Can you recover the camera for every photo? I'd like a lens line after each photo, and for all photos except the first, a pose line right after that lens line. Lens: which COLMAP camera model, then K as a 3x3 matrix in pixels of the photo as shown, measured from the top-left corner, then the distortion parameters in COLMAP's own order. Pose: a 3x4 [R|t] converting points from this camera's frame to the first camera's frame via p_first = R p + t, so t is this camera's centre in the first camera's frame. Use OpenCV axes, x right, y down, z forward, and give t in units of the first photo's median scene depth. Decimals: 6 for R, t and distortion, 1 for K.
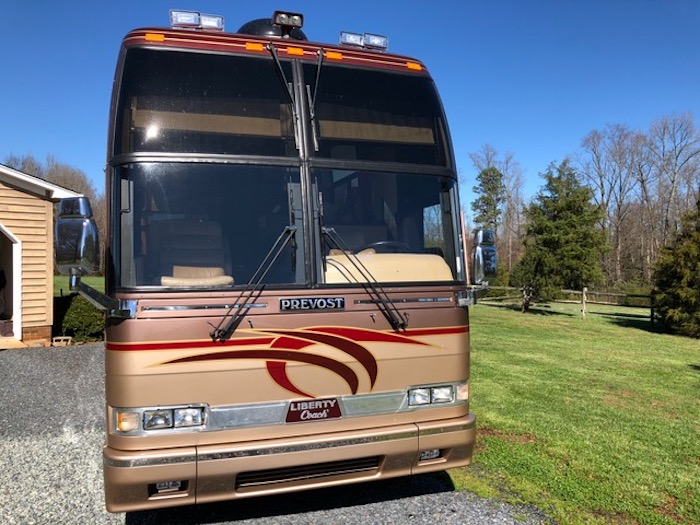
lens RADIAL K [[602.7, 0, 349.9], [0, 602.7, 266.0], [0, 0, 1]] dist [0.028300, -0.025523]
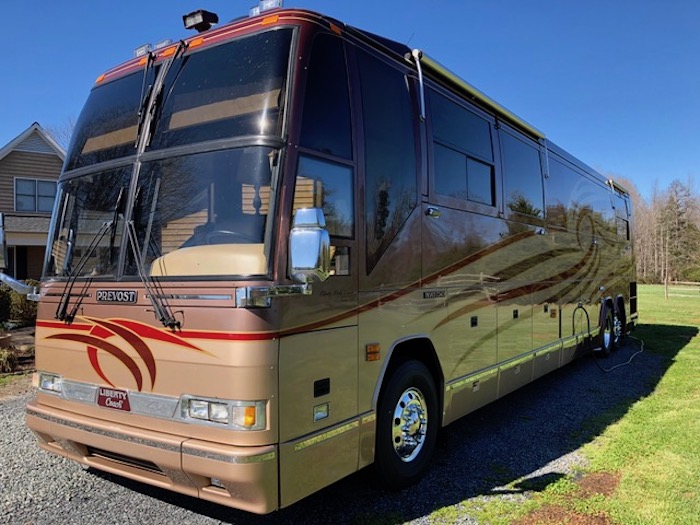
lens RADIAL K [[602.7, 0, 349.0], [0, 602.7, 264.6], [0, 0, 1]] dist [0.028300, -0.025523]
pose [[0.574088, -0.012260, -0.818702, 1.013756], [0.003139, 0.999914, -0.012773, 0.022711], [0.818788, 0.004763, 0.574077, 0.725237]]
